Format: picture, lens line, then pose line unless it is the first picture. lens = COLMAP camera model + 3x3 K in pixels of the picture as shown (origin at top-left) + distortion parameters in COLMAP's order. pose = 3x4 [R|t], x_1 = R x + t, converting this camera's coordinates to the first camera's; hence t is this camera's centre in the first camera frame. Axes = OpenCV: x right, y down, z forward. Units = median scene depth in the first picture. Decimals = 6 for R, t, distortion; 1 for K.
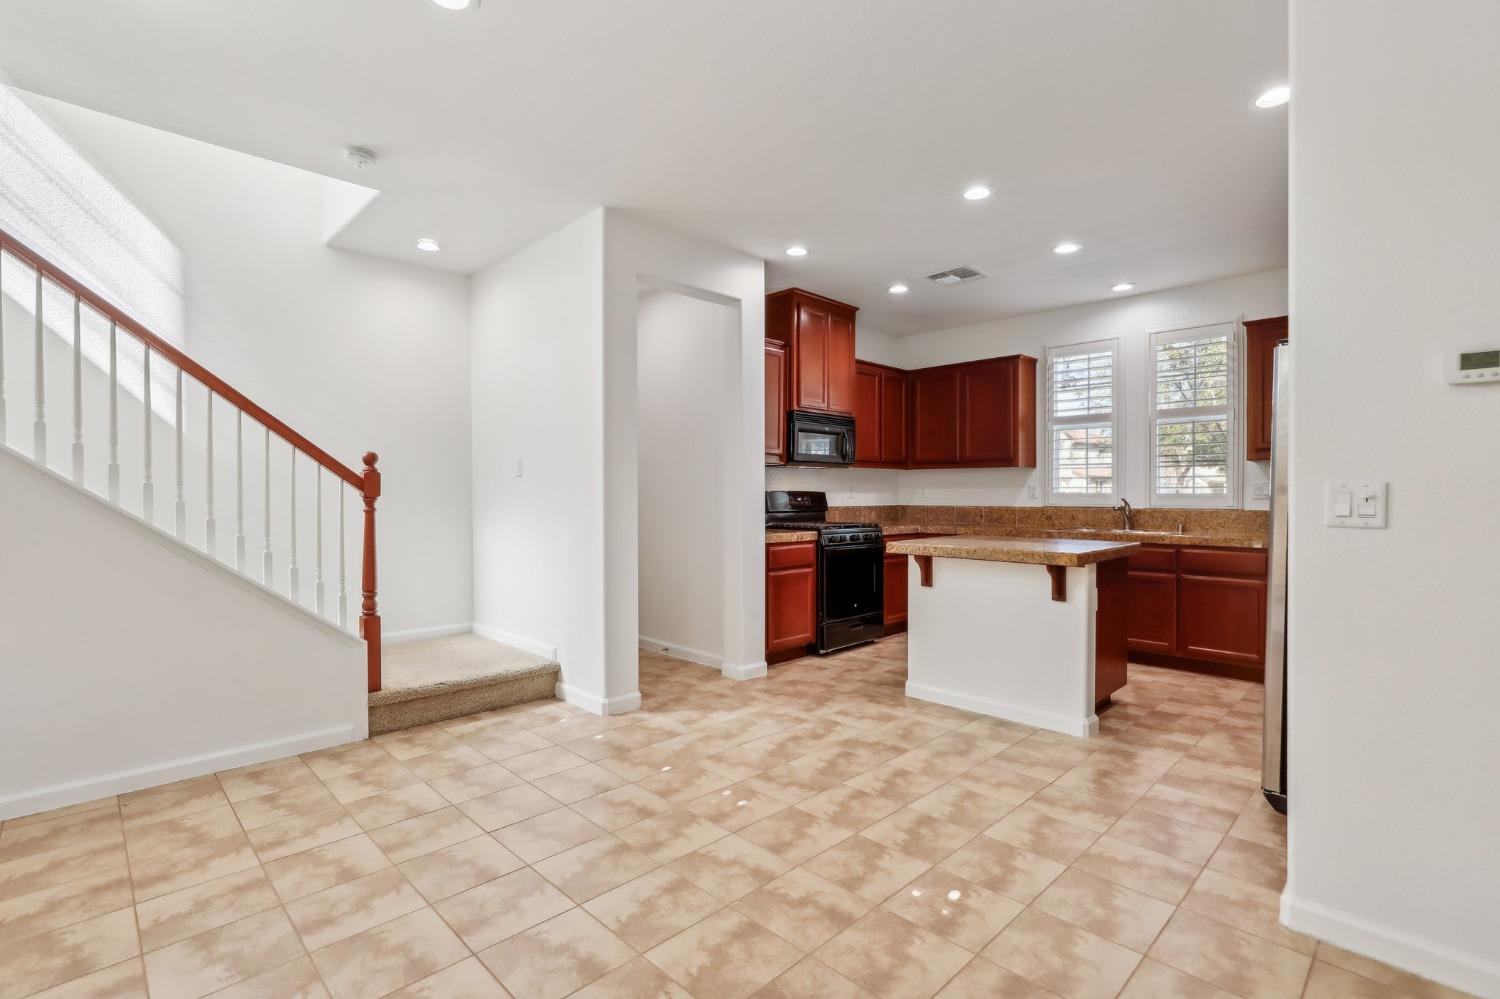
lens RADIAL K [[698.4, 0, 751.6], [0, 698.4, 498.2], [0, 0, 1]] dist [-0.020470, 0.007158]
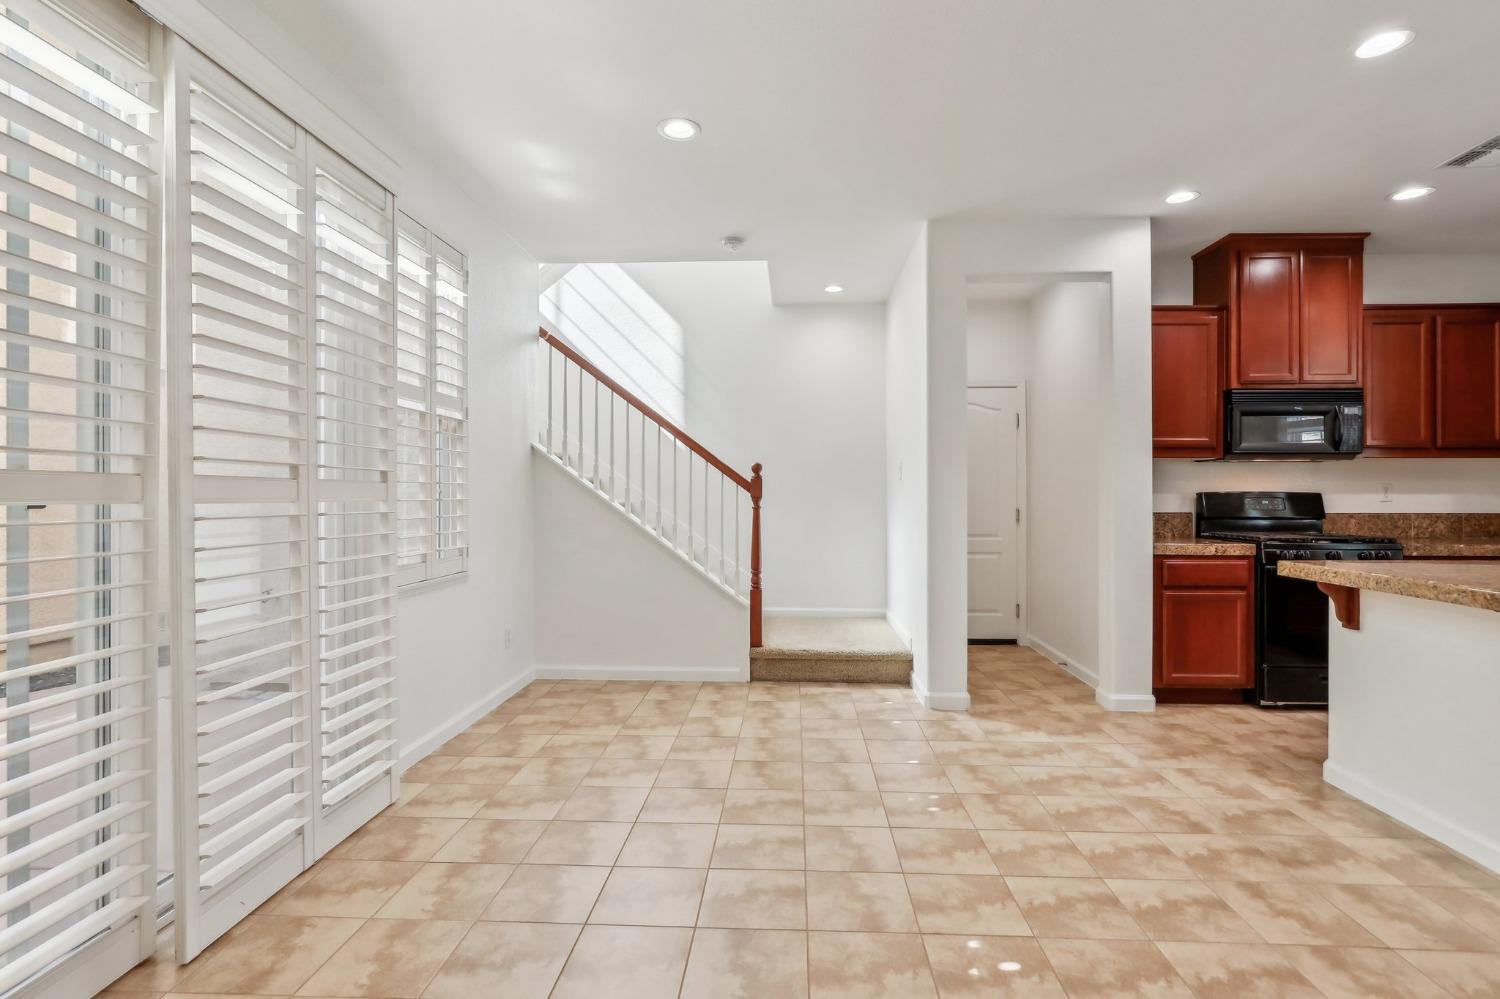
lens RADIAL K [[698.4, 0, 756.4], [0, 698.4, 494.3], [0, 0, 1]] dist [-0.020470, 0.007158]
pose [[0.673216, -0.001445, -0.739444, 0.359602], [-0.005460, 0.999961, -0.006925, 0.001172], [0.739425, 0.008700, 0.673182, 0.100123]]
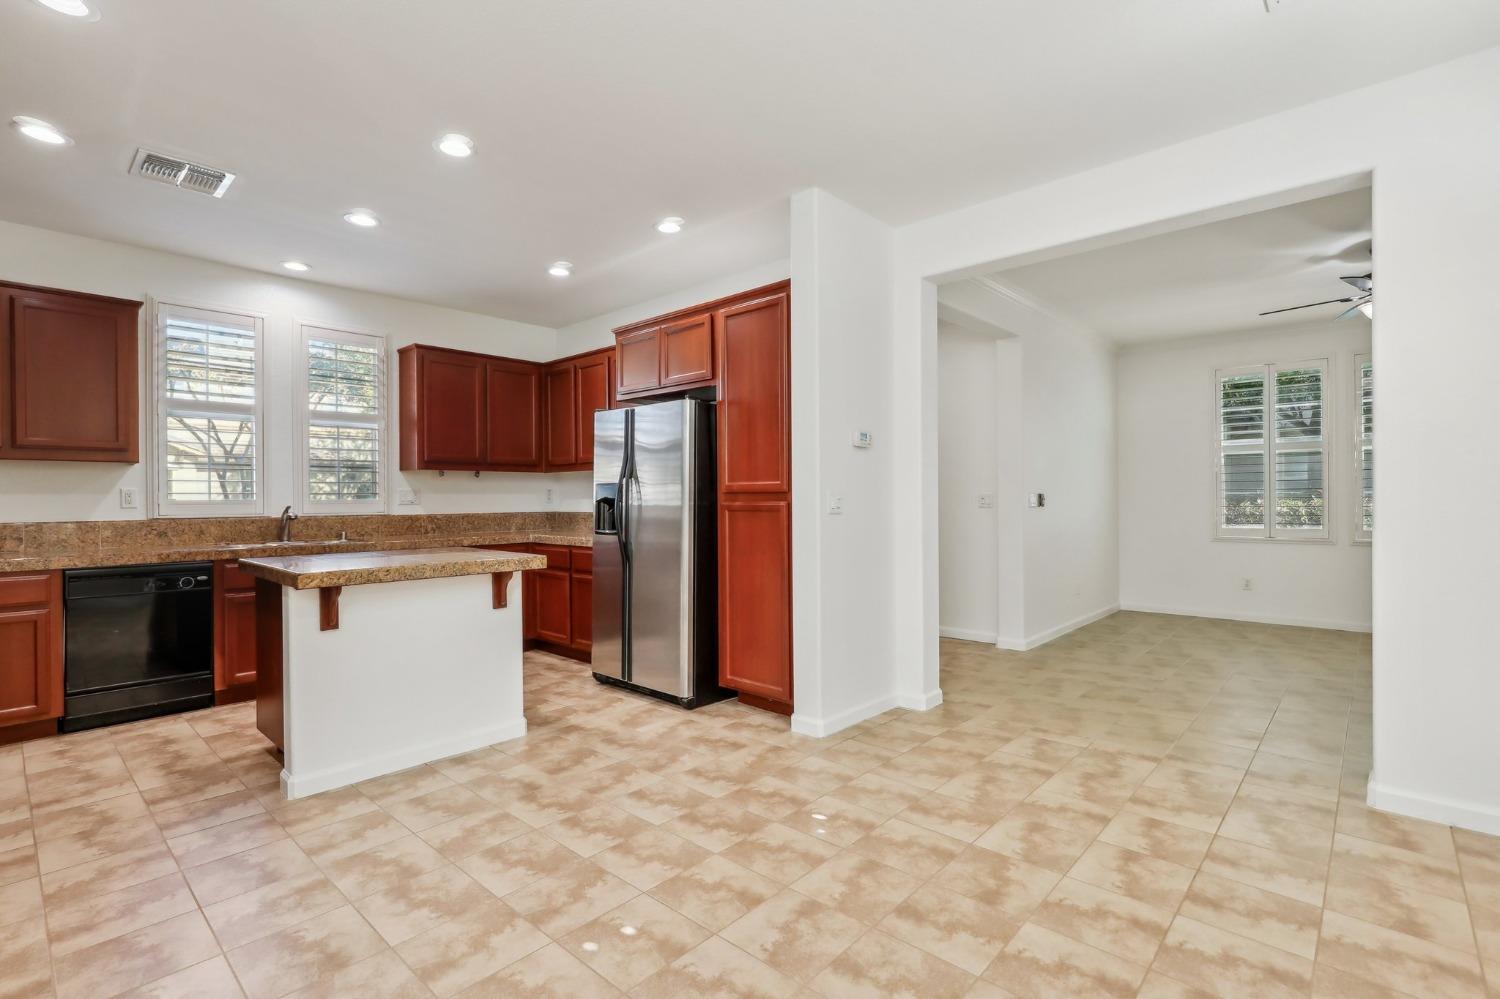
lens RADIAL K [[698.4, 0, 756.4], [0, 698.4, 498.1], [0, 0, 1]] dist [-0.020470, 0.007158]
pose [[-0.058757, 0.000175, 0.998272, -0.483903], [0.014154, 0.999900, 0.000658, -0.002658], [-0.998172, 0.014168, -0.058754, 0.599173]]
